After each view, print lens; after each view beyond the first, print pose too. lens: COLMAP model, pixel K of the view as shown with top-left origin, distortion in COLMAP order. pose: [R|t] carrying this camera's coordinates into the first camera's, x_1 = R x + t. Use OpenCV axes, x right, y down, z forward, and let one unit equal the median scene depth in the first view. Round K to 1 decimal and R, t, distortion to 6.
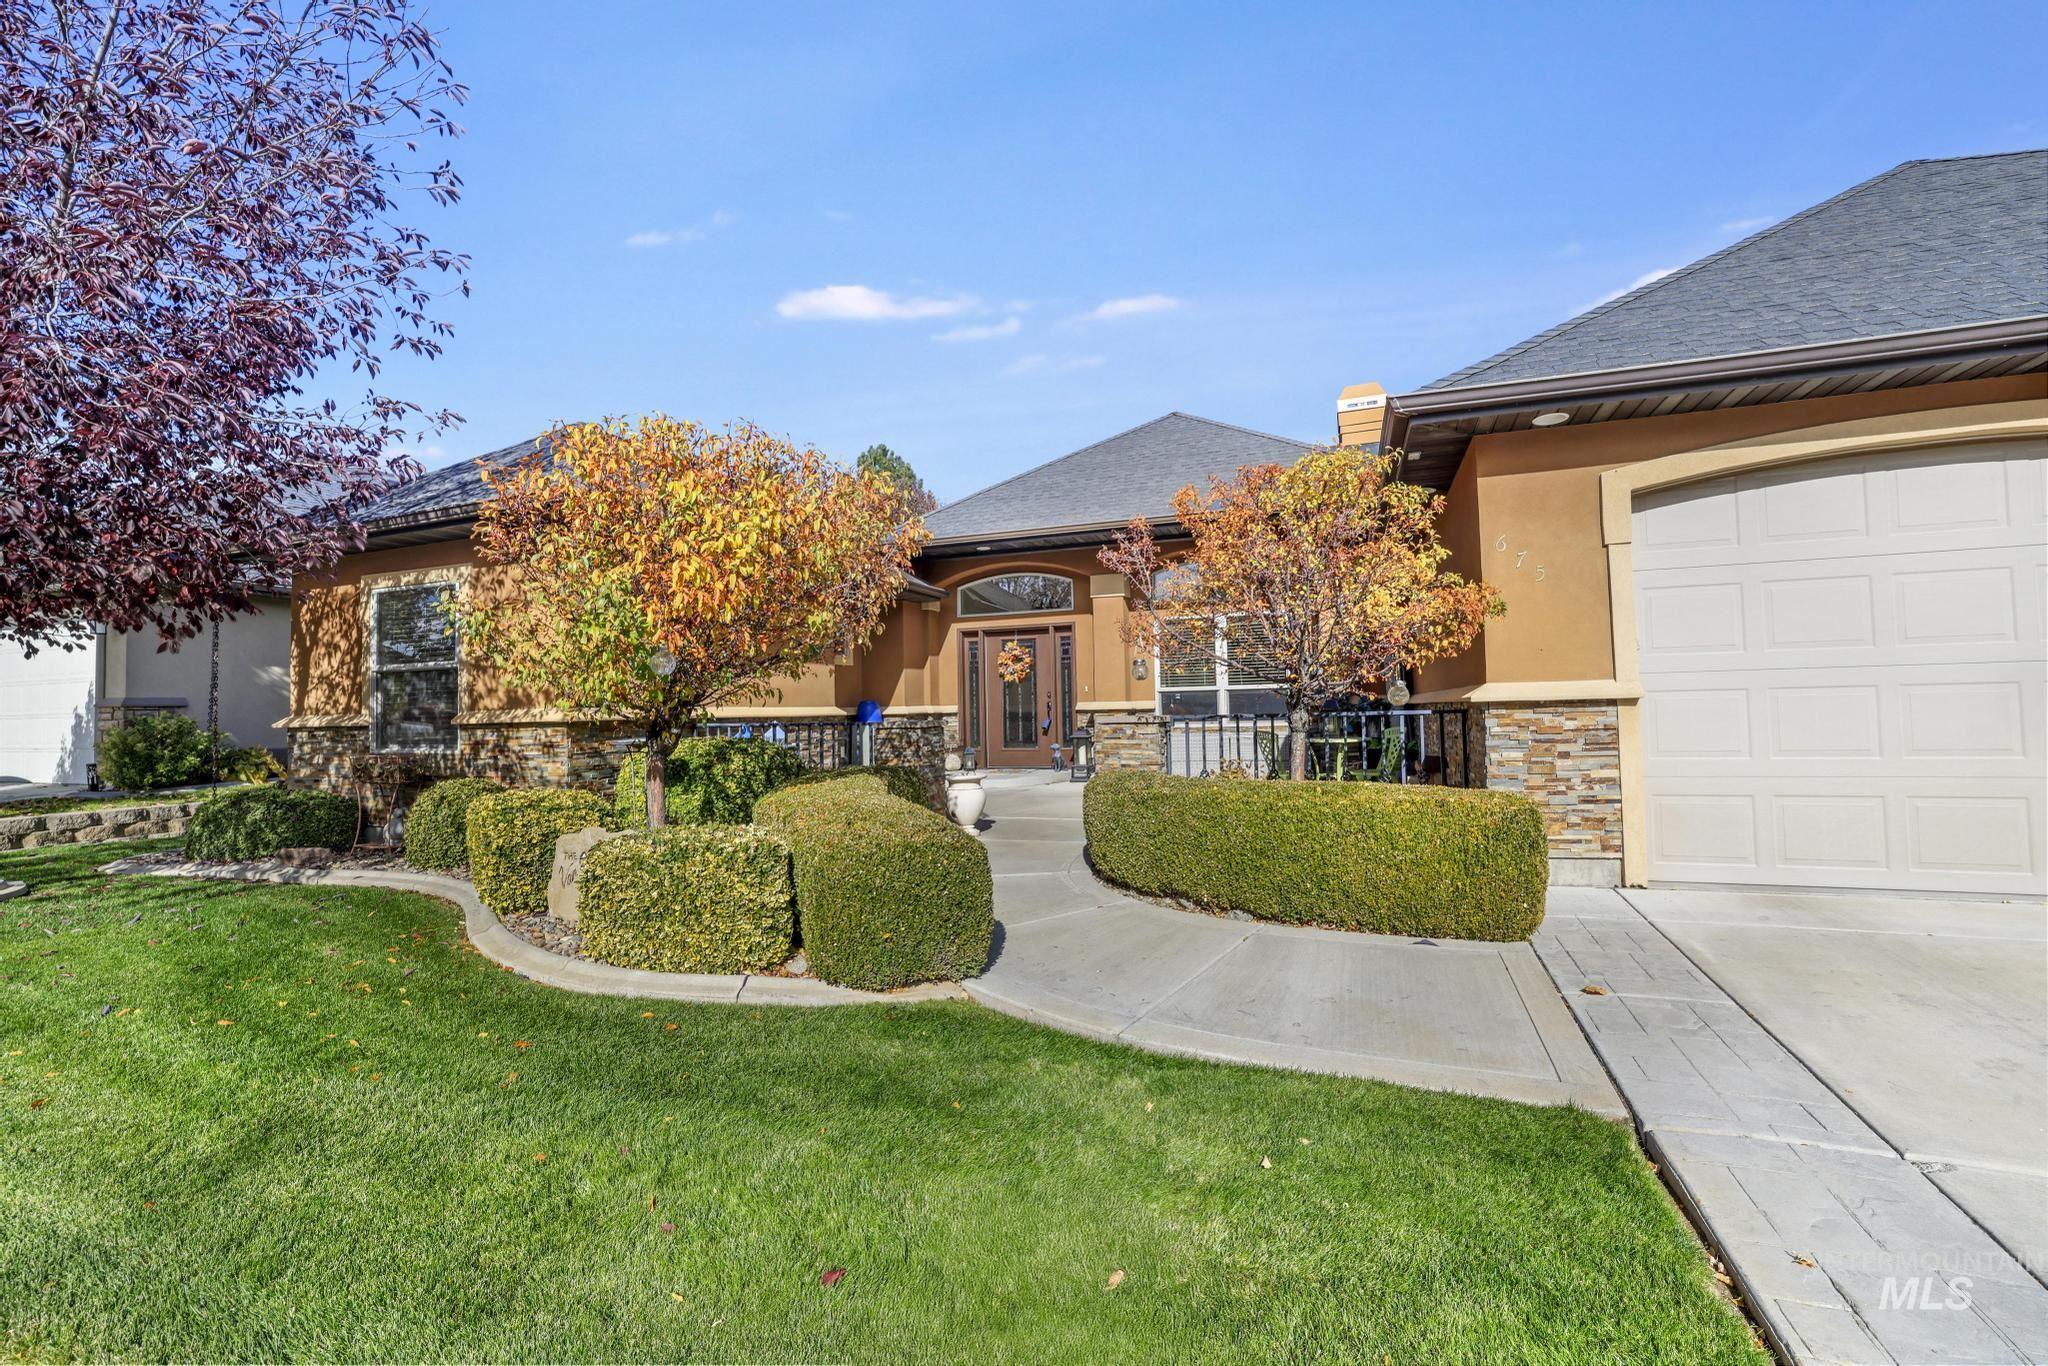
lens RADIAL K [[900.1, 0, 1024.0], [0, 900.1, 683.0], [0, 0, 1]] dist [-0.035160, 0.013545]
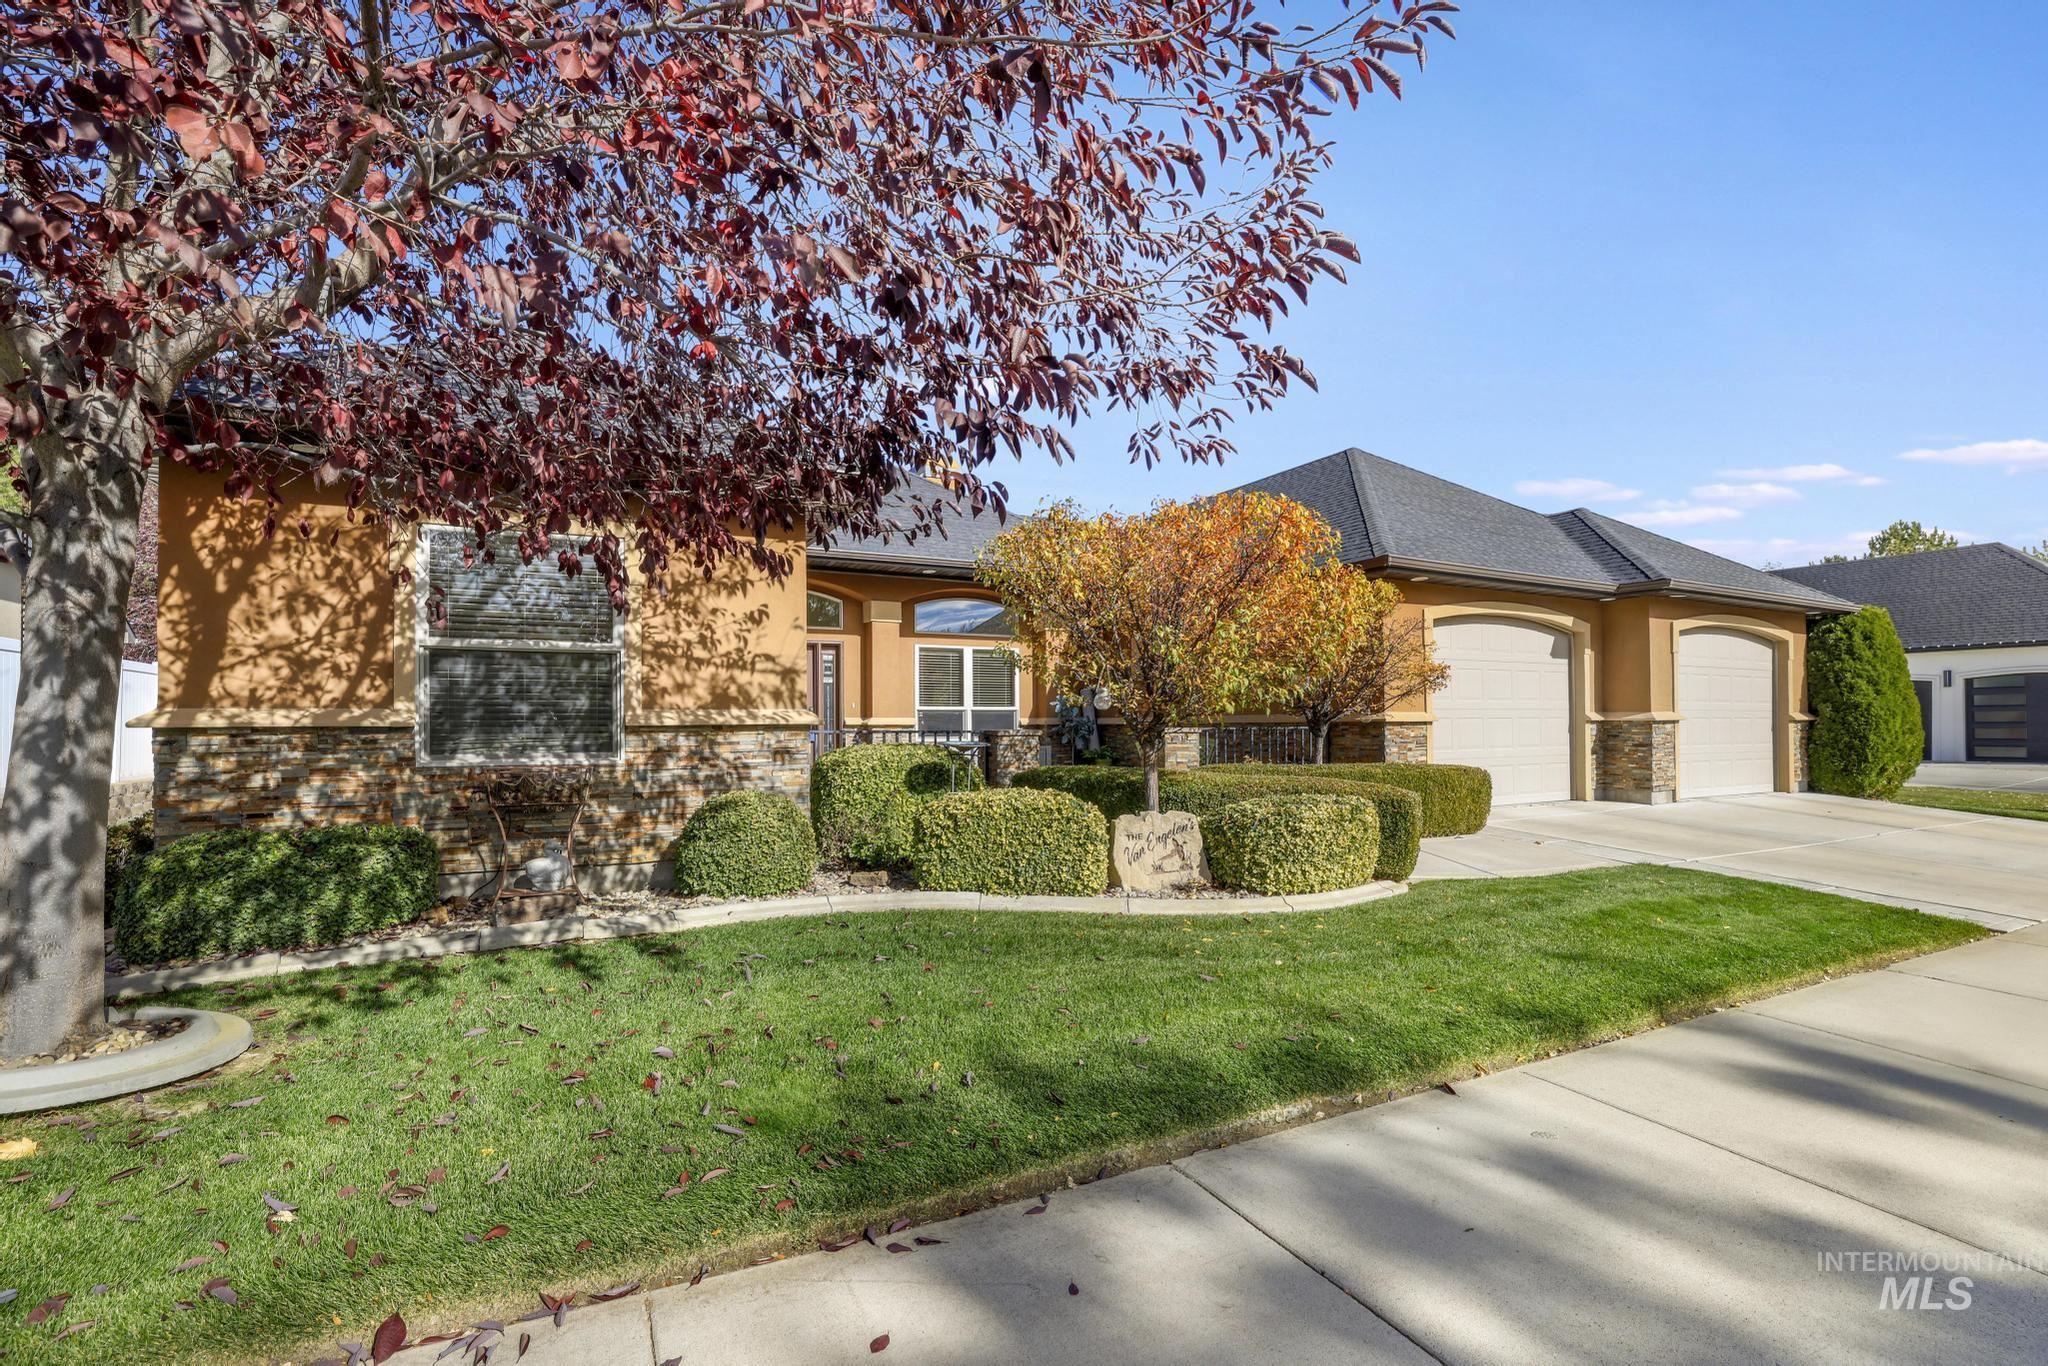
lens RADIAL K [[891.5, 0, 1017.7], [0, 891.5, 717.2], [0, 0, 1]] dist [0.001038, 0.000073]
pose [[0.681020, 0.024803, 0.731844, -0.896780], [-0.034660, 0.999398, -0.001618, 0.025695], [-0.731444, -0.024264, 0.681470, 0.198985]]
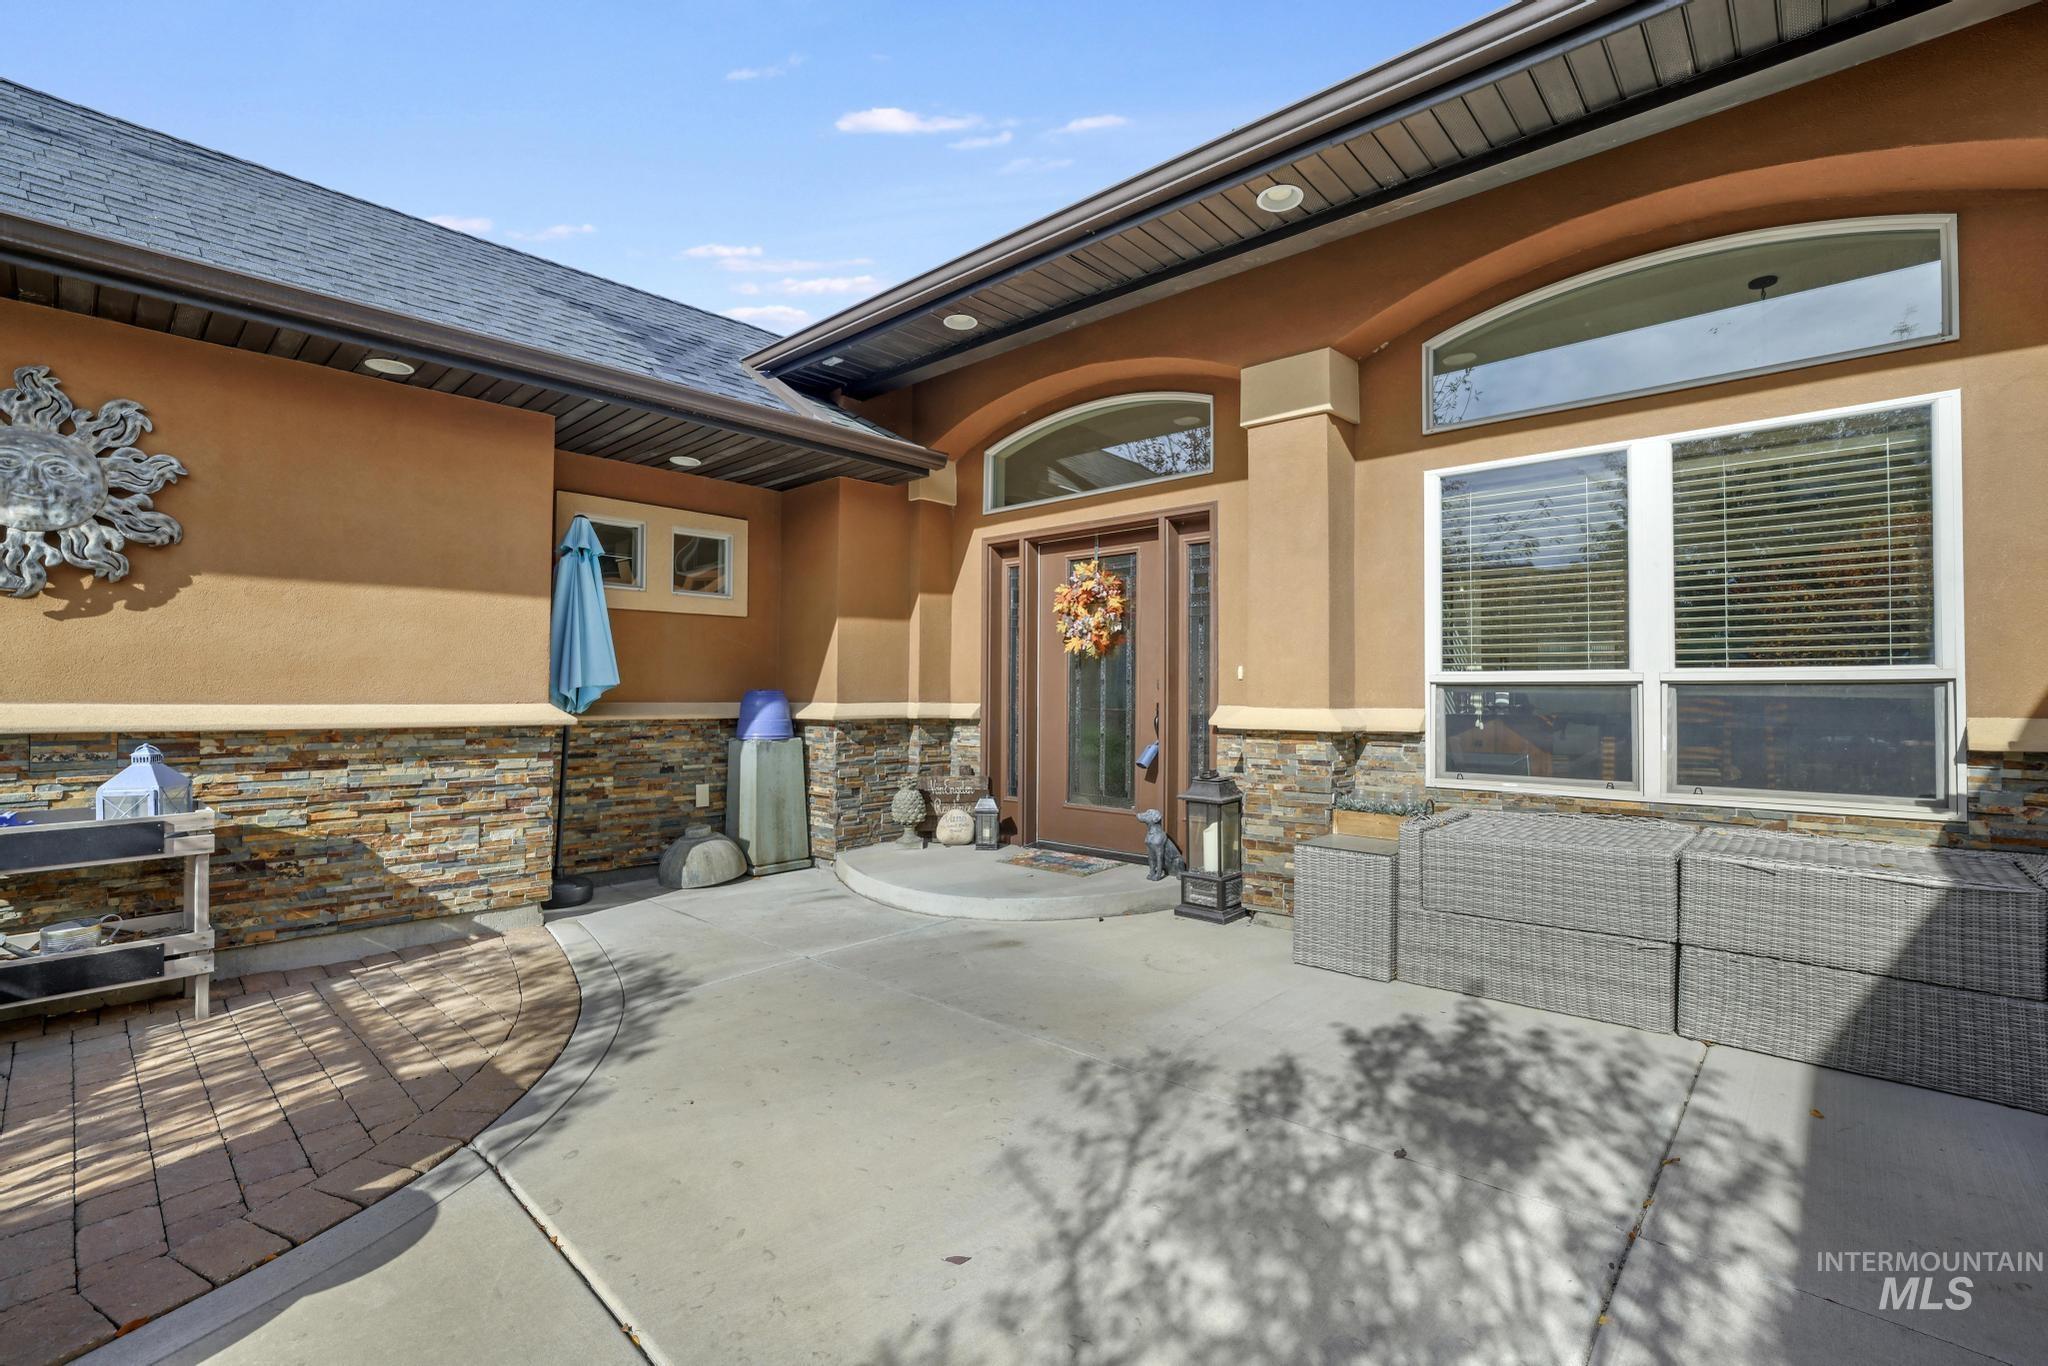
lens RADIAL K [[900.1, 0, 1024.0], [0, 900.1, 683.0], [0, 0, 1]] dist [-0.035160, 0.013545]
pose [[0.933869, 0.022318, -0.356918, 0.187352], [-0.016638, 0.999681, 0.018978, 0.008493], [0.357228, -0.011785, 0.933943, 0.932964]]
